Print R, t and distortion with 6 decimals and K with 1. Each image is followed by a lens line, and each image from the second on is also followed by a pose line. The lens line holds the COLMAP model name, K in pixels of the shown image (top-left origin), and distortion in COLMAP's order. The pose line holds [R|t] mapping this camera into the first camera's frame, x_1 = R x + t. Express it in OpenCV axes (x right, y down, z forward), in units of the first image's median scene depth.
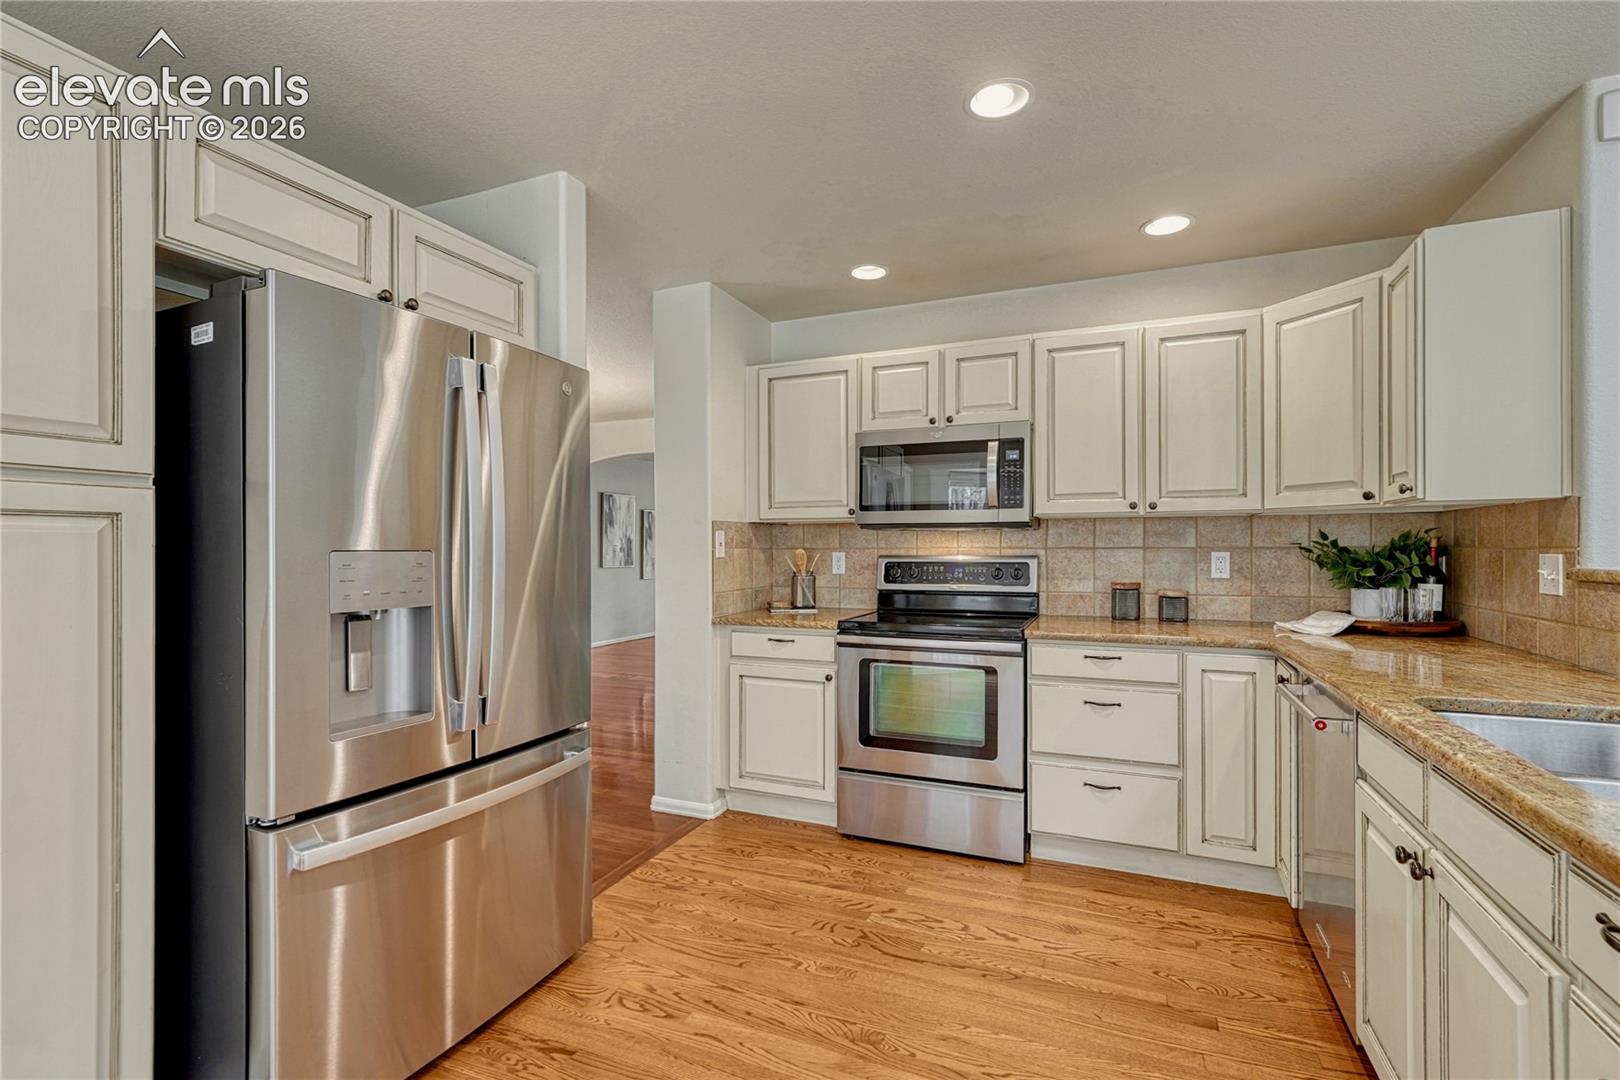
lens RADIAL K [[728.2, 0, 808.2], [0, 728.2, 550.7], [0, 0, 1]] dist [0.002208, 0.000366]
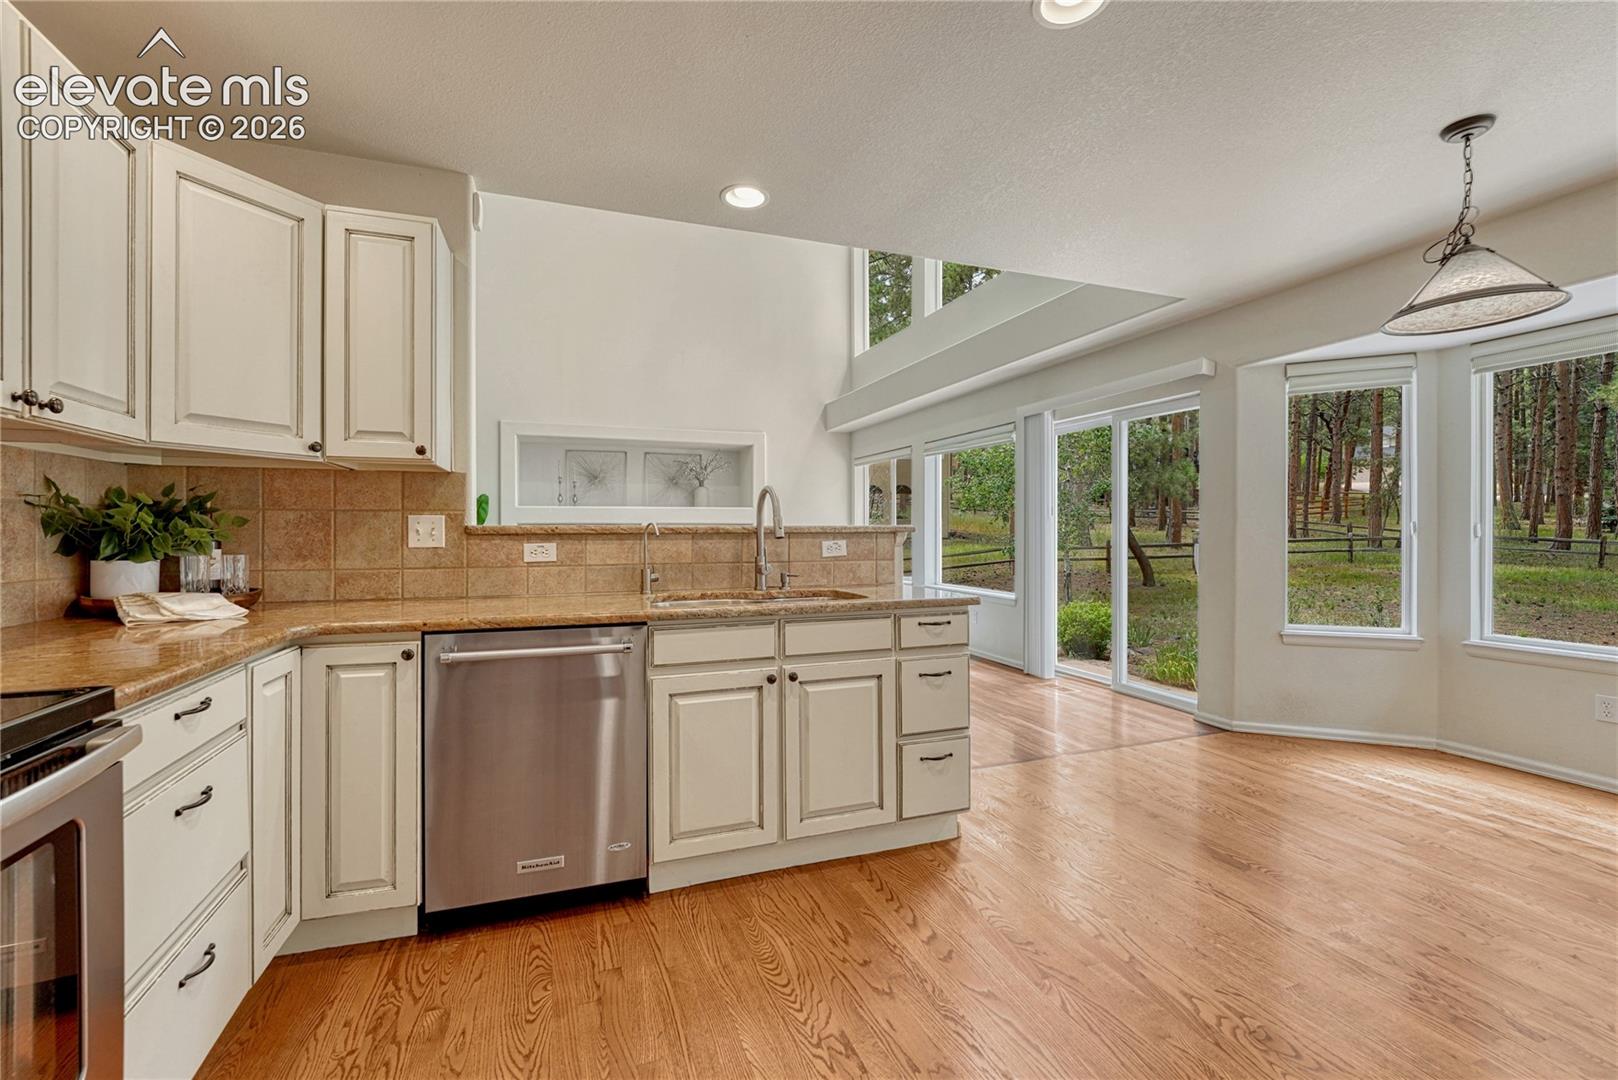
lens RADIAL K [[691.1, 0, 798.2], [0, 691.1, 534.4], [0, 0, 1]] dist [-0.010562, -0.000341]
pose [[-0.681641, 0.002370, 0.731683, -0.202828], [0.006205, 0.999978, 0.002541, 0.026576], [-0.731661, 0.006272, -0.681640, 0.925435]]
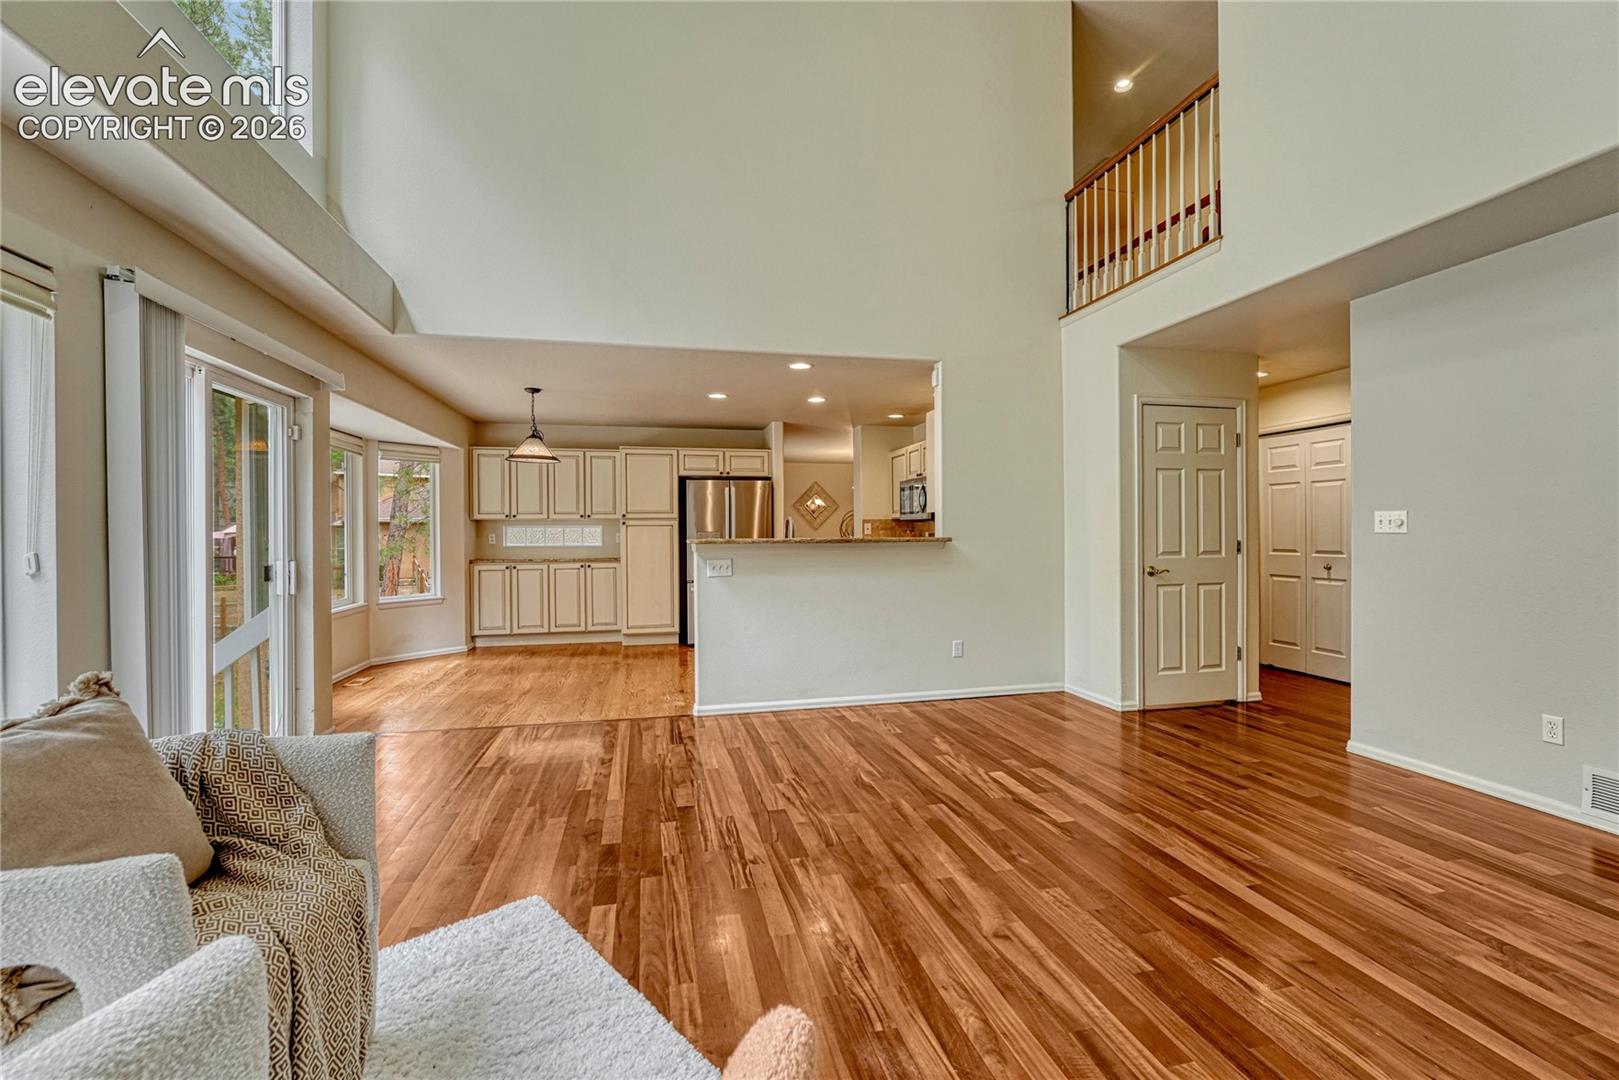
lens RADIAL K [[680.9, 0, 809.8], [0, 680.9, 529.8], [0, 0, 1]] dist [-0.010445, -0.000107]
pose [[0.596667, -0.004082, -0.802478, 1.858285], [0.001988, 0.999992, -0.003608, 0.003042], [0.802486, 0.000557, 0.596670, -0.622682]]
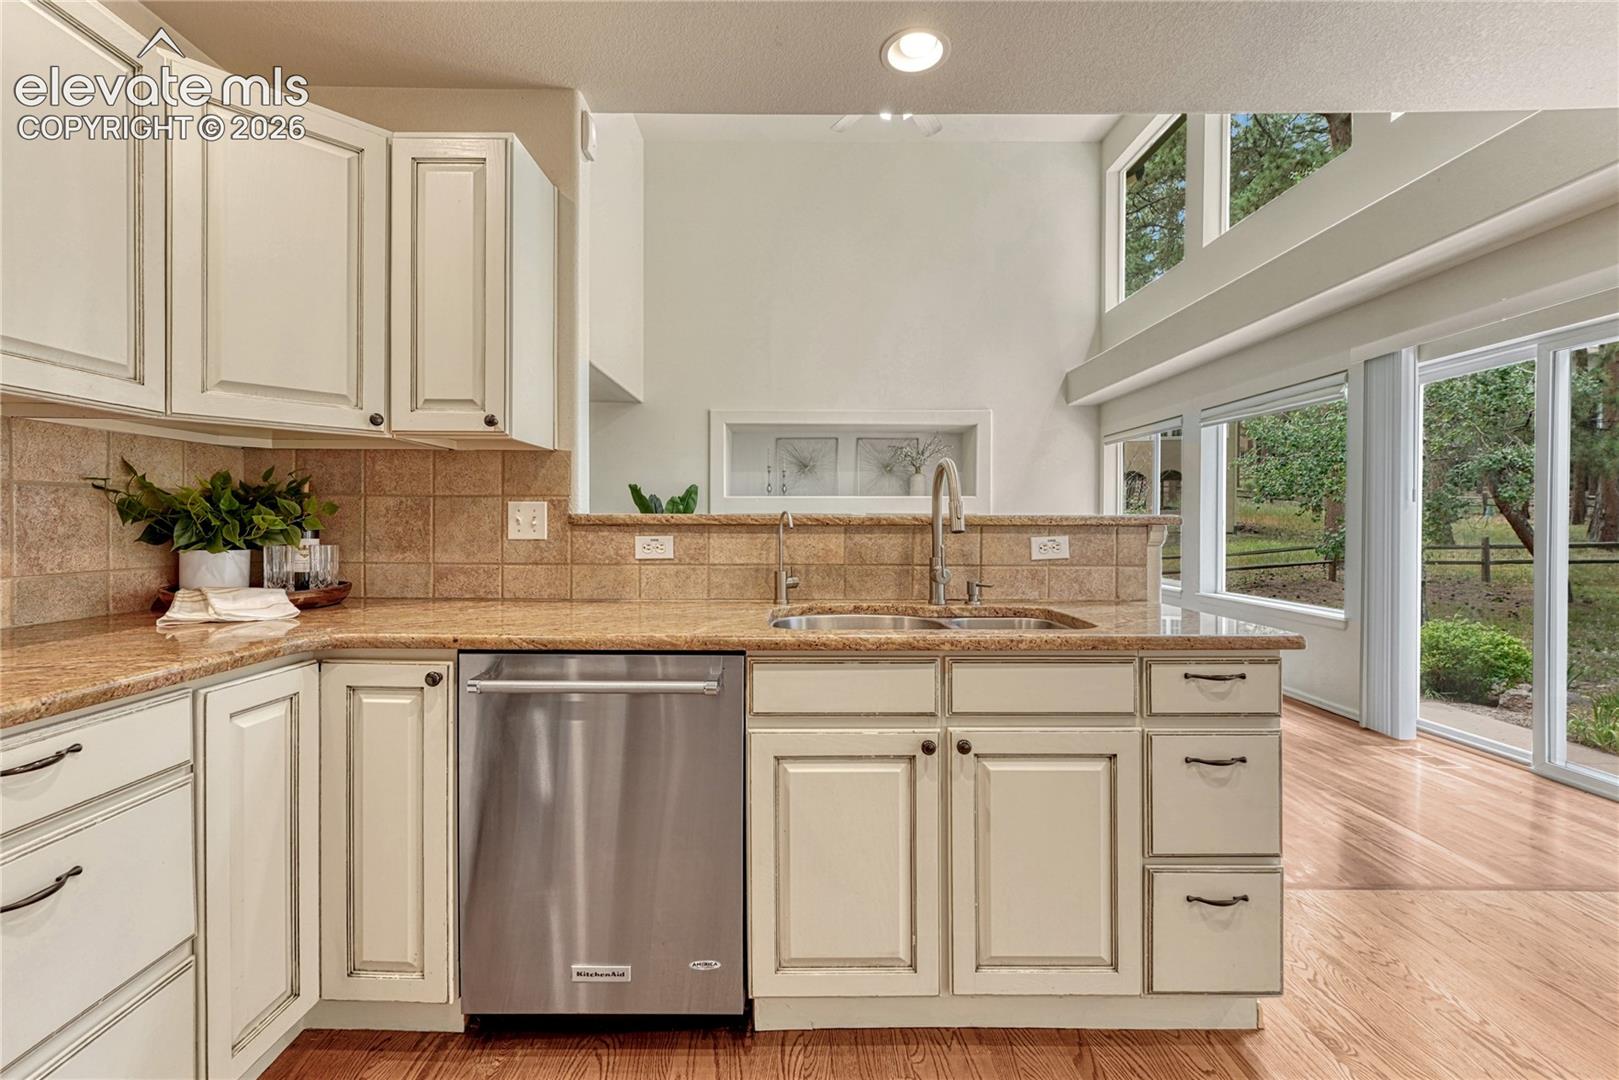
lens RADIAL K [[702.7, 0, 793.5], [0, 702.7, 528.0], [0, 0, 1]] dist [0.007579, 0.000387]
pose [[-0.395122, -0.003121, 0.918623, -0.055979], [0.000337, 0.999994, 0.003542, 0.027479], [-0.918629, 0.001709, -0.395119, 0.723390]]
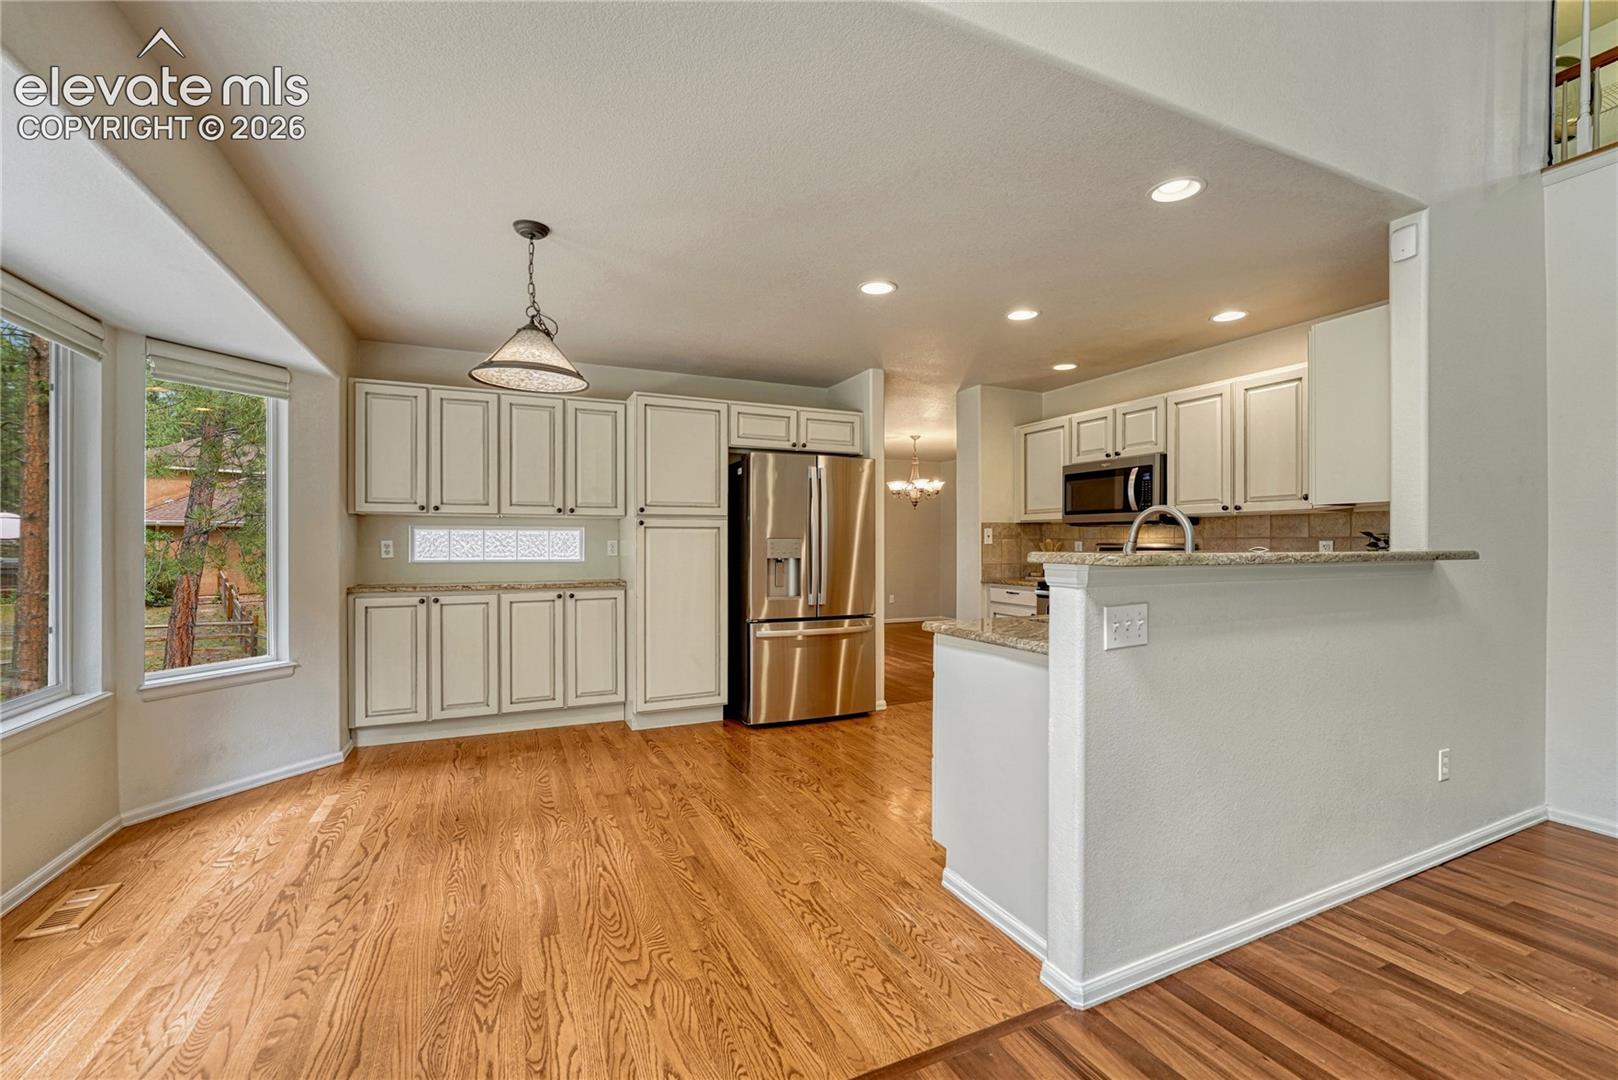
lens RADIAL K [[670.7, 0, 810.6], [0, 670.7, 539.3], [0, 0, 1]] dist [-0.011767, 0.000103]
pose [[0.744047, -0.000448, -0.668127, 0.706132], [-0.004242, 0.999976, -0.005394, 0.009763], [0.668114, 0.006848, 0.744027, -0.508809]]
